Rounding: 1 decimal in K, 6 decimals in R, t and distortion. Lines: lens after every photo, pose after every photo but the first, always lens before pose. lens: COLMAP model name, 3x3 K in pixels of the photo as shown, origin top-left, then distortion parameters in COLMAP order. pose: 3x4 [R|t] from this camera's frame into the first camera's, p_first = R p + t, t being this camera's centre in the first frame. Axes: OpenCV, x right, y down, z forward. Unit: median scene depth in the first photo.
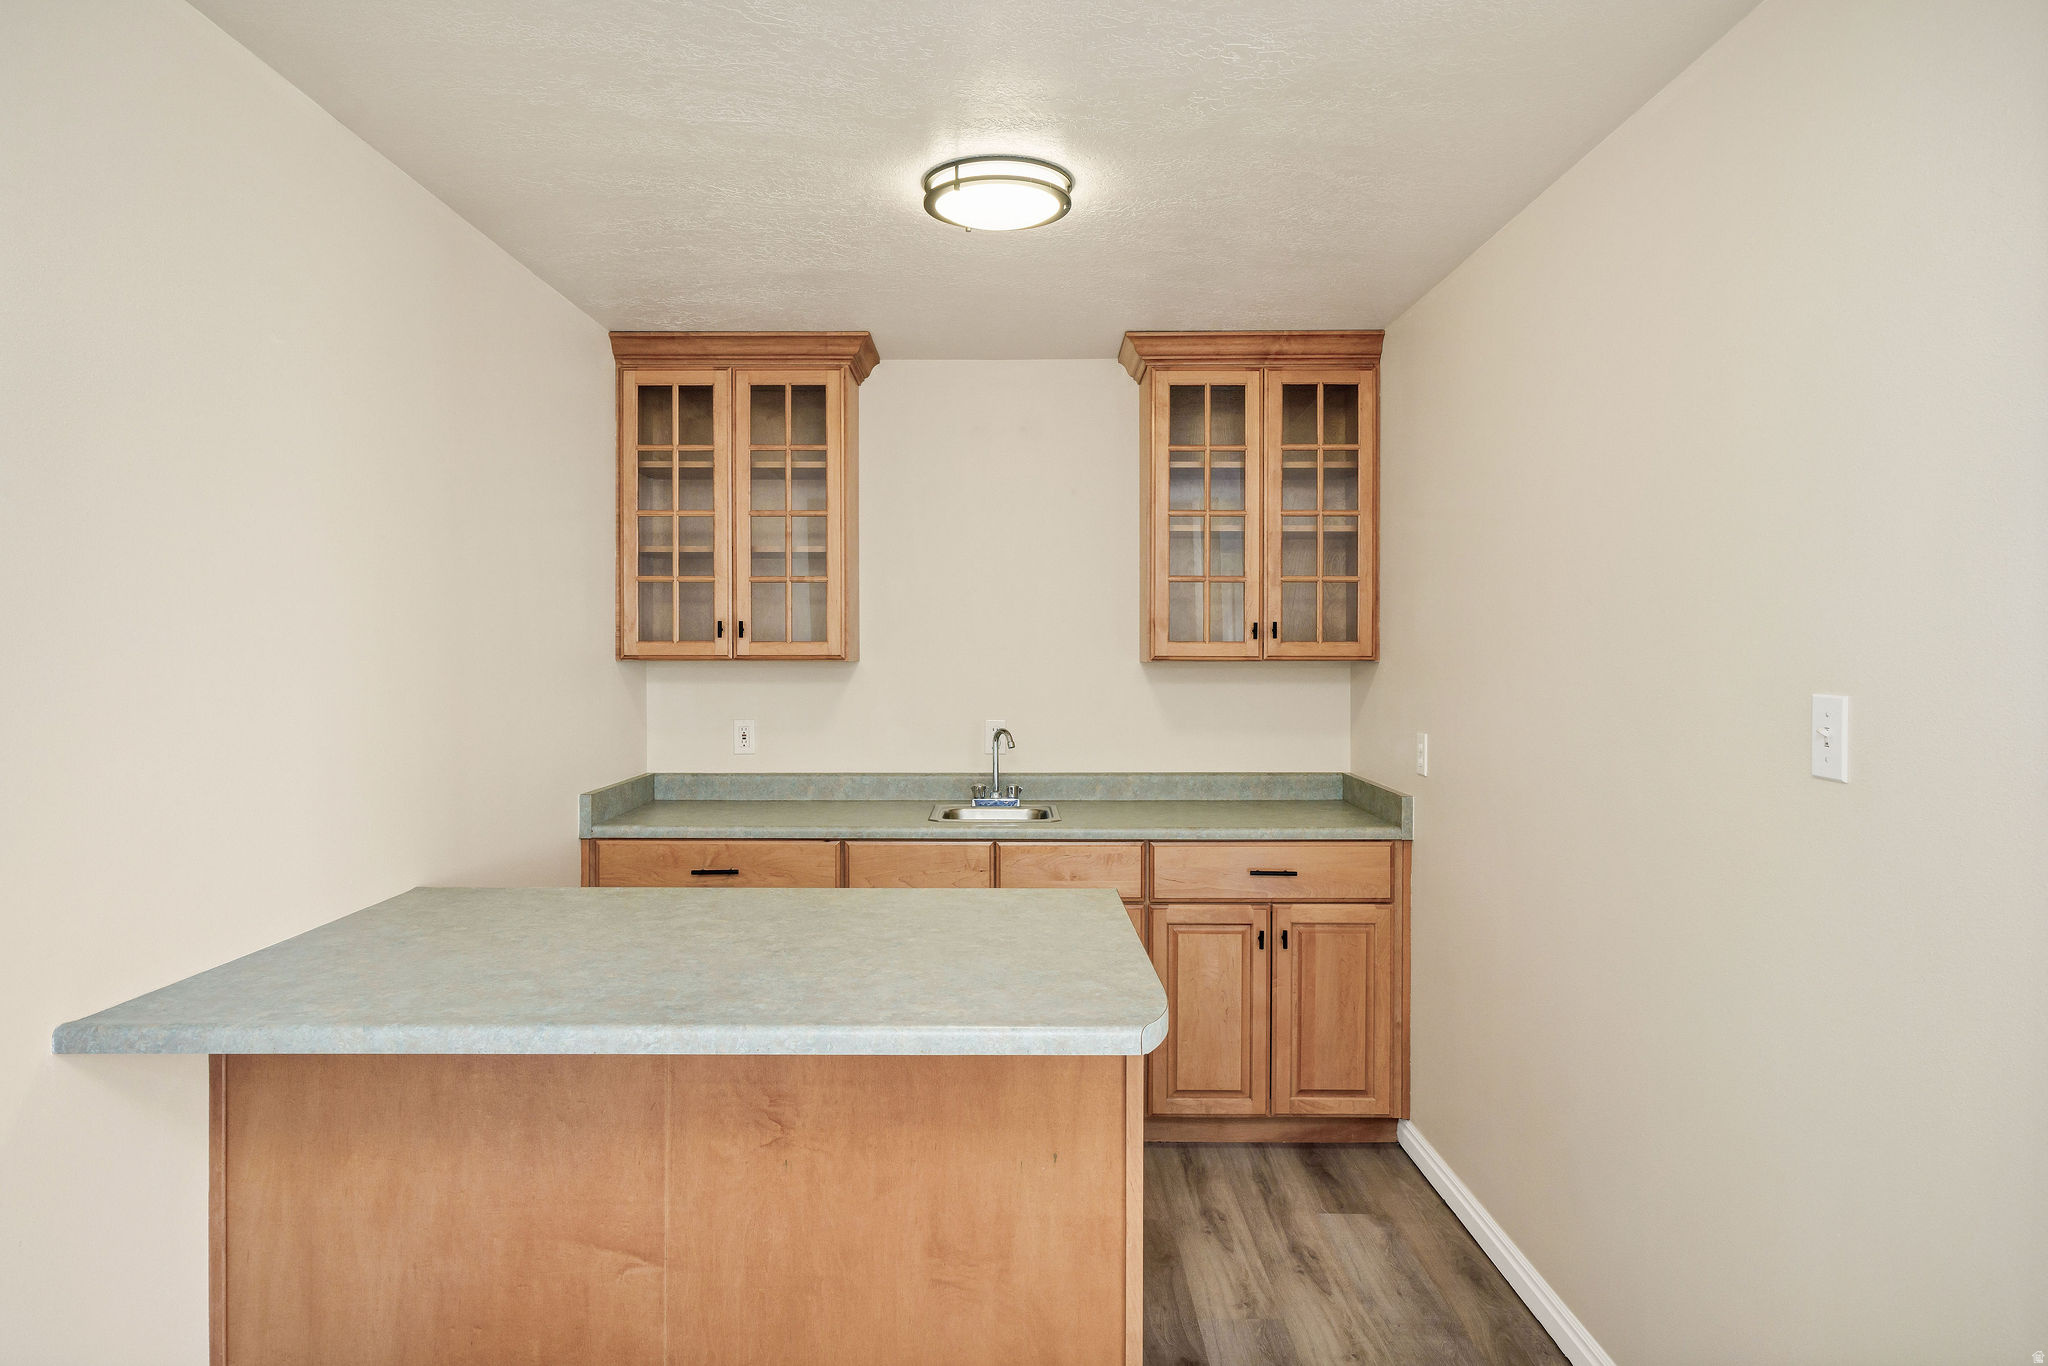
lens RADIAL K [[1323.0, 0, 1017.3], [0, 1323.0, 635.1], [0, 0, 1]] dist [-0.007024, -0.000557]
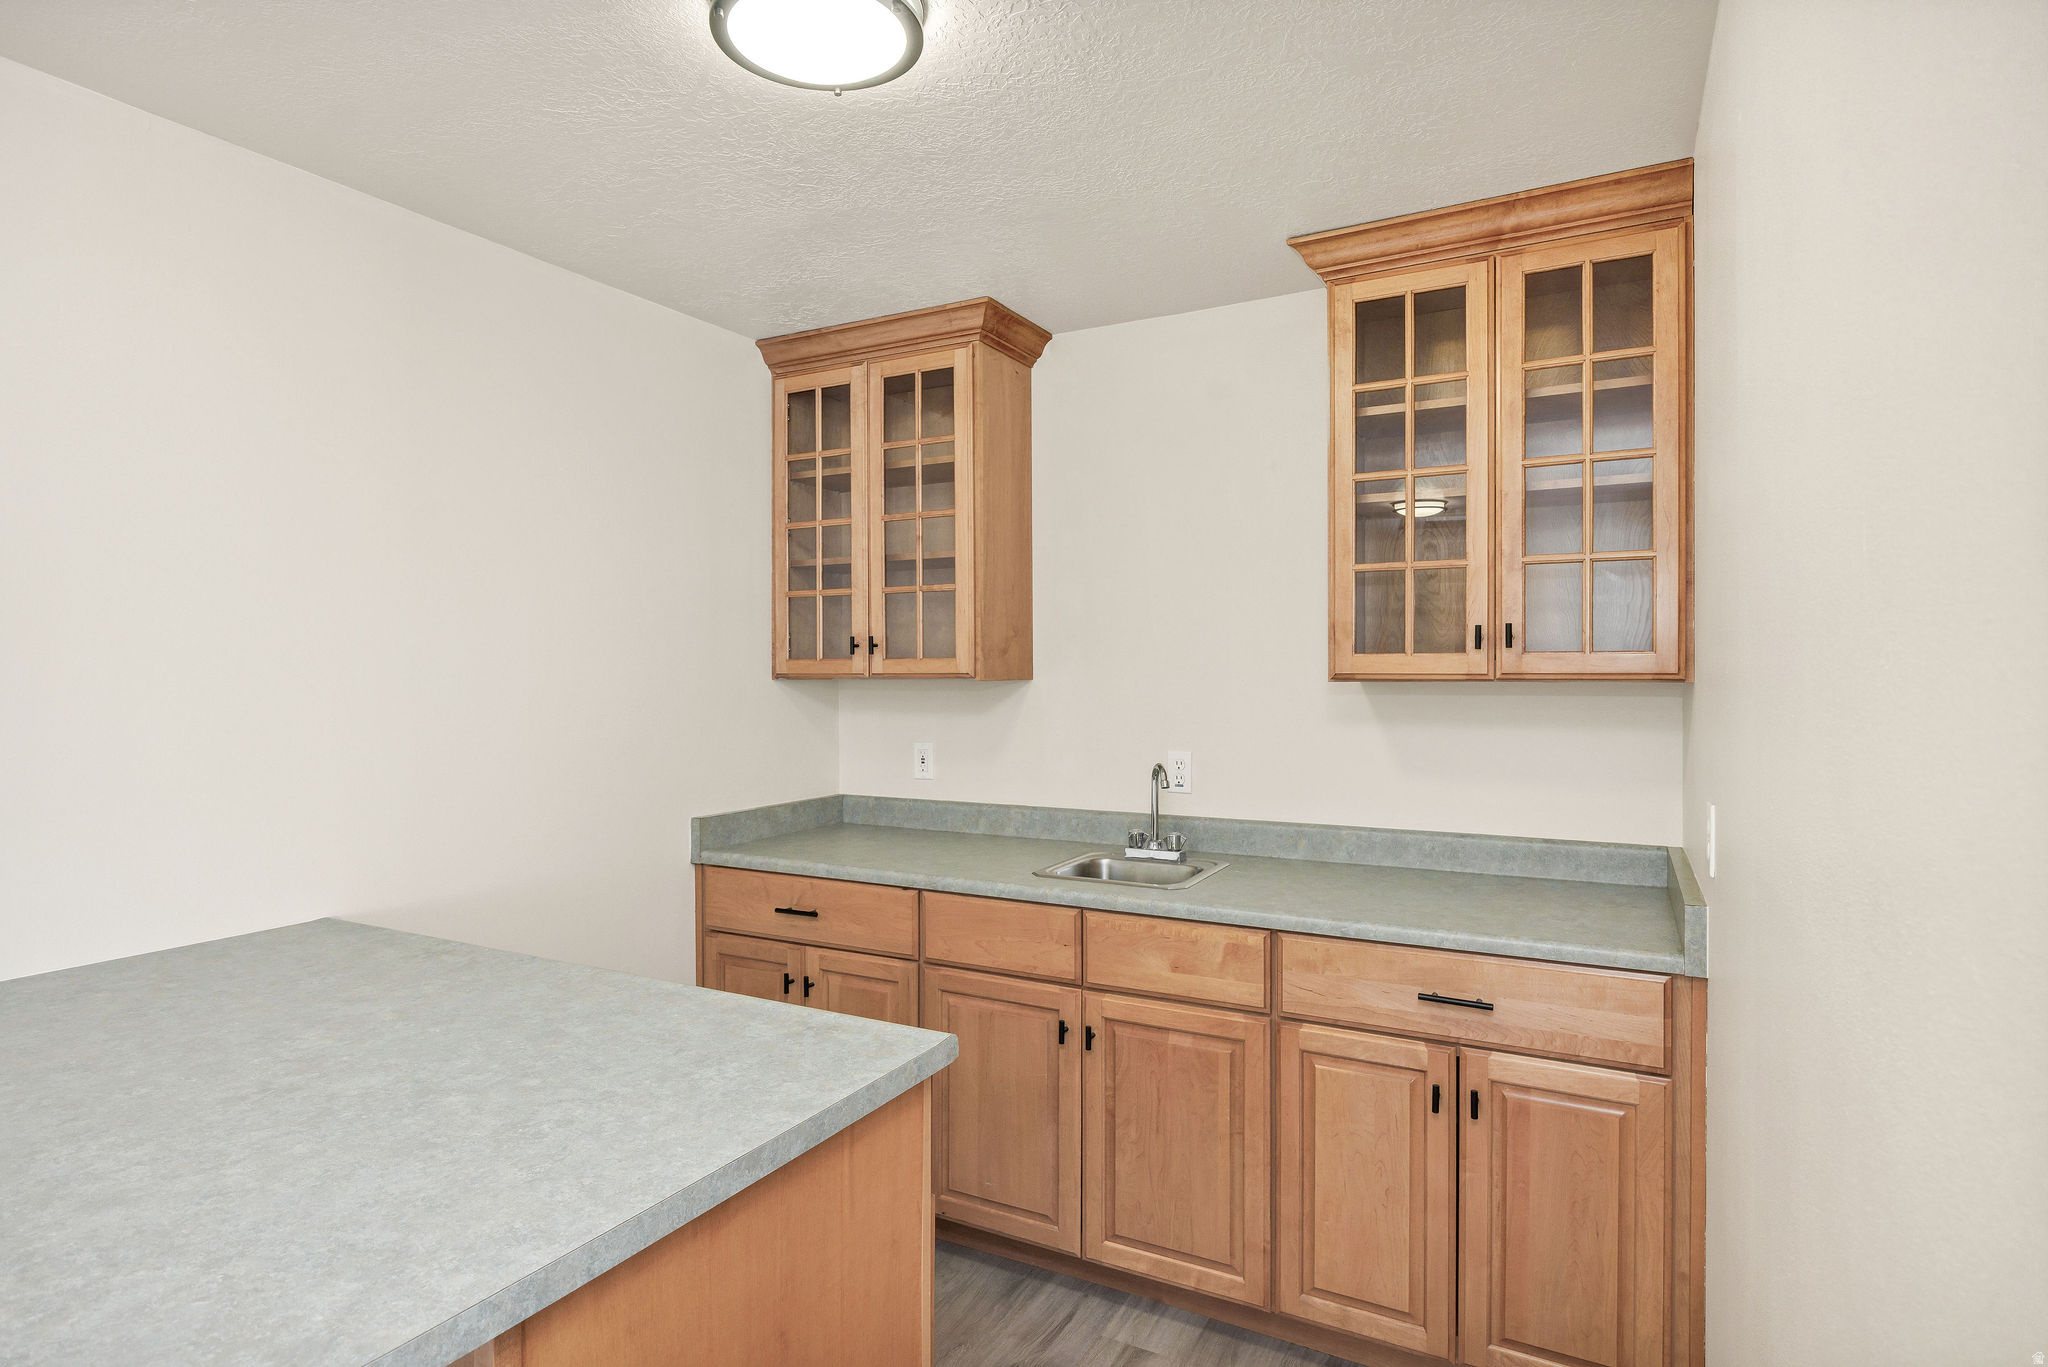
lens RADIAL K [[1111.8, 0, 998.1], [0, 1111.8, 665.3], [0, 0, 1]] dist [-0.005912, -0.000538]
pose [[0.872129, -0.005147, -0.489249, 0.242909], [0.008998, 0.999944, 0.005519, 0.005953], [0.489193, -0.009216, 0.872127, 0.368420]]
